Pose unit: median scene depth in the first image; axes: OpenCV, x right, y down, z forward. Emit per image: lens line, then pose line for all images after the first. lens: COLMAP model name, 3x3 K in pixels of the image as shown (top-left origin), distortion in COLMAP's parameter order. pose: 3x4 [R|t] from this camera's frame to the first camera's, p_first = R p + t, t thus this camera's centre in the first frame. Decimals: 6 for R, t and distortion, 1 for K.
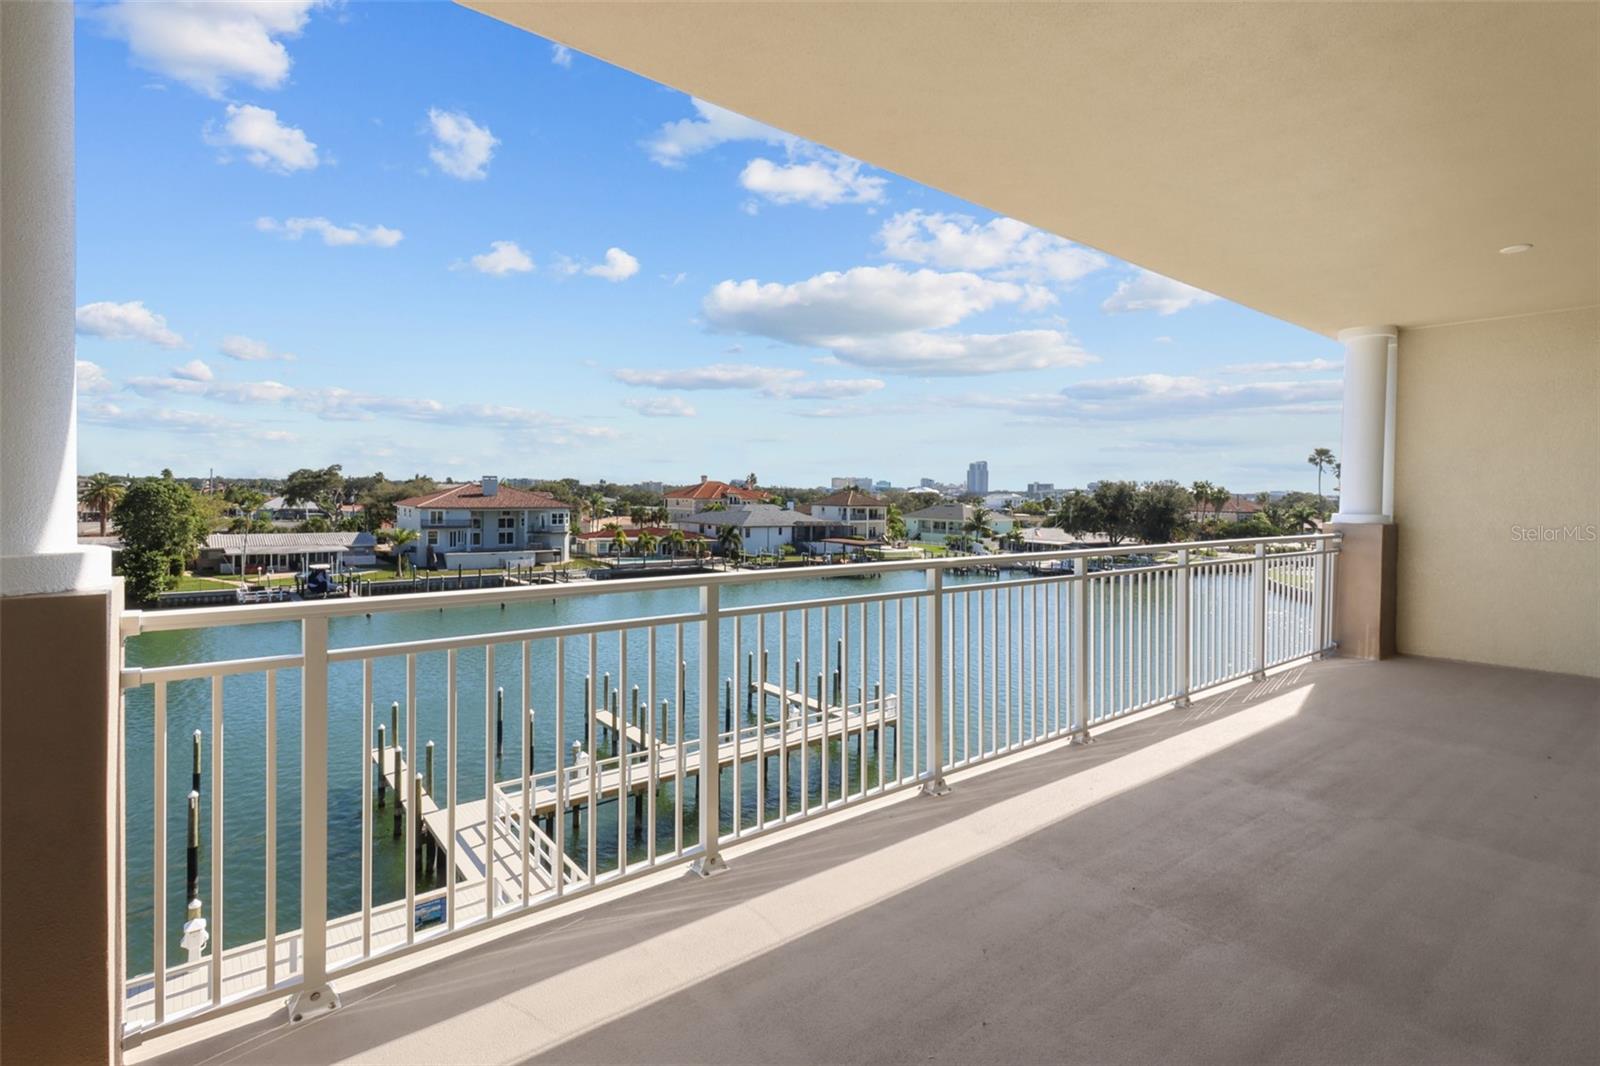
lens RADIAL K [[763.6, 0, 818.3], [0, 763.6, 499.9], [0, 0, 1]] dist [0.001363, 0.000048]
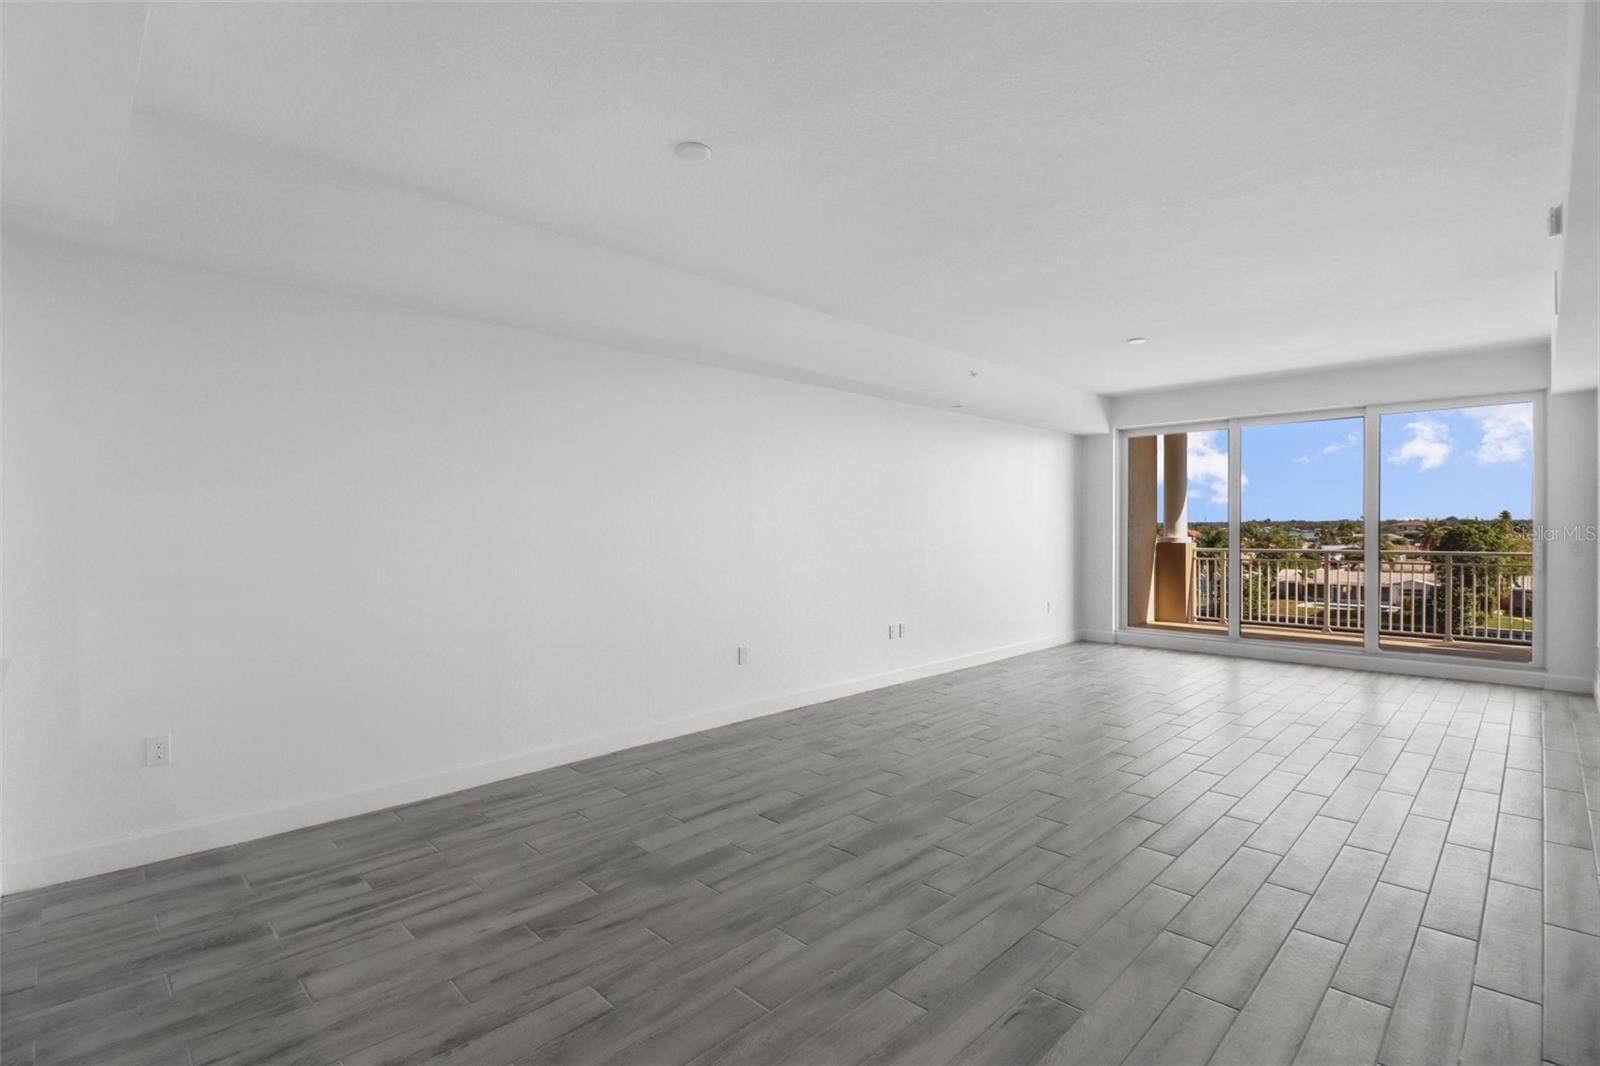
lens RADIAL K [[742.7, 0, 800.0], [0, 742.7, 533.0], [0, 0, 1]] dist [0.003456, -0.015199]
pose [[0.095999, -0.010072, -0.995330, 0.071038], [-0.002362, 0.999944, -0.010346, 0.001361], [0.995379, 0.003344, 0.095970, -0.037799]]
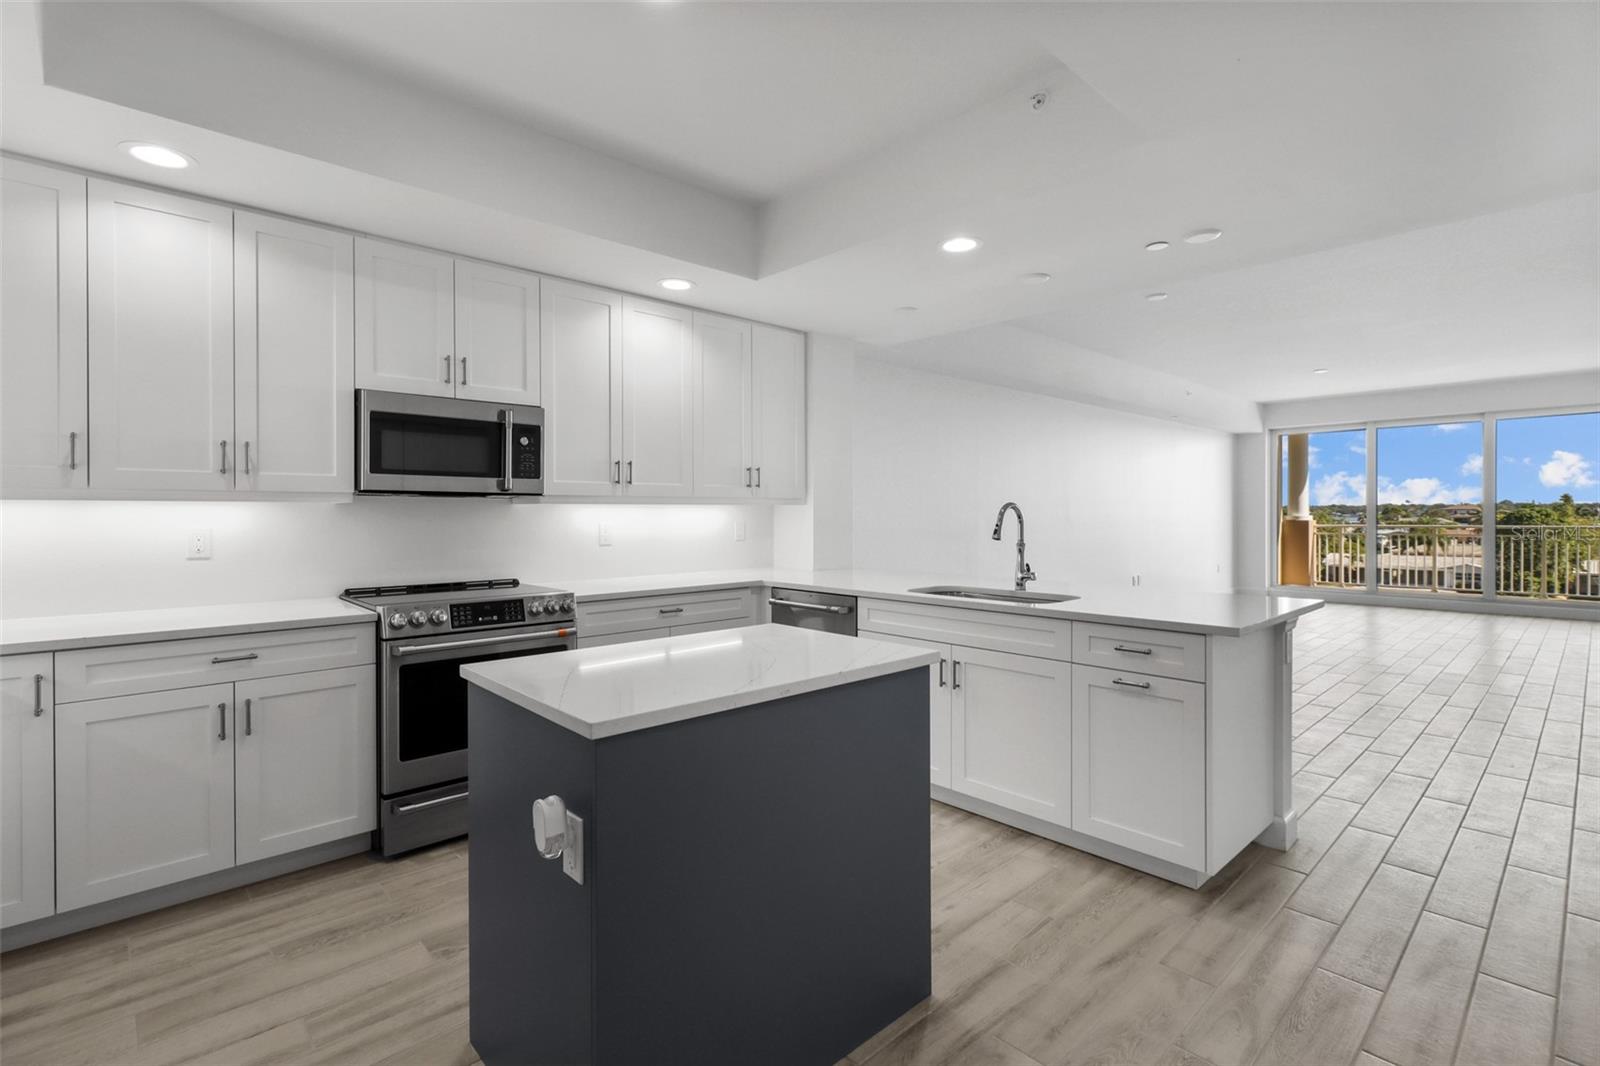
lens RADIAL K [[731.9, 0, 798.5], [0, 731.9, 519.3], [0, 0, 1]] dist [0.000668, 0.000435]
pose [[0.051568, -0.007870, -0.998639, 0.088778], [-0.002074, 0.999966, -0.007987, 0.002396], [0.998667, 0.002483, 0.051549, -0.061836]]
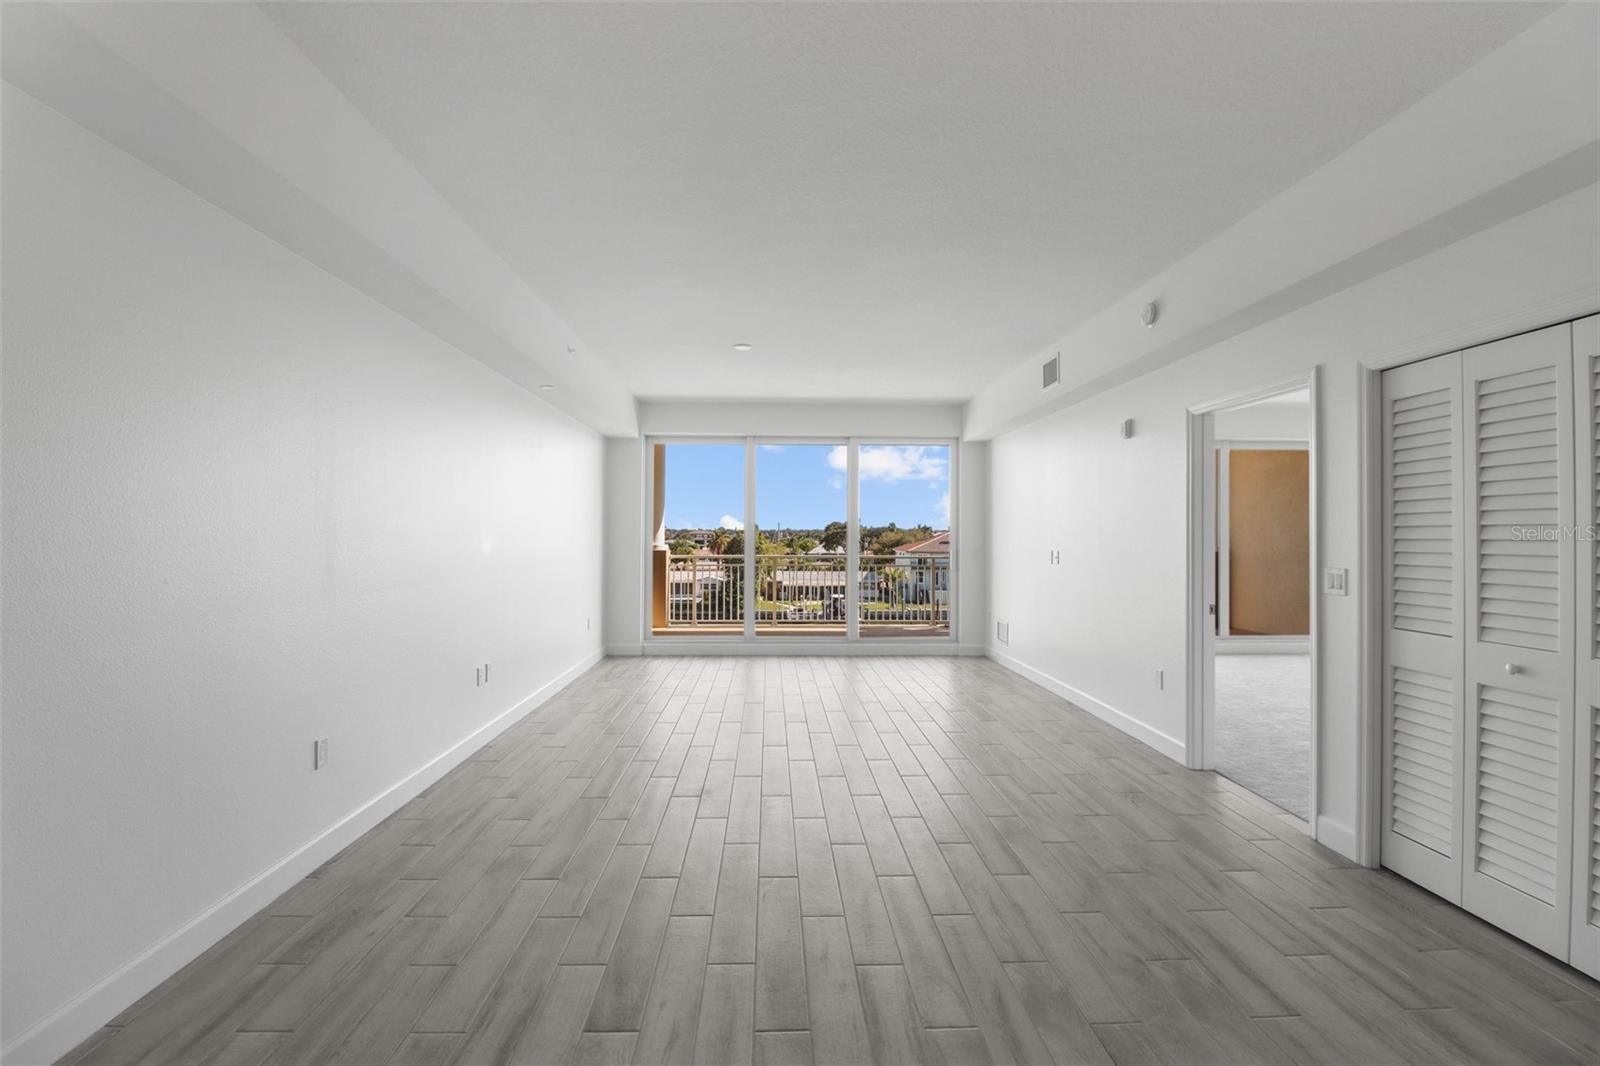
lens RADIAL K [[742.7, 0, 800.0], [0, 742.7, 533.0], [0, 0, 1]] dist [0.003456, -0.015199]
pose [[0.796710, -0.014095, -0.604198, 0.056860], [0.003955, 0.999828, -0.018110, 0.001091], [0.604349, 0.012039, 0.796629, -0.046705]]
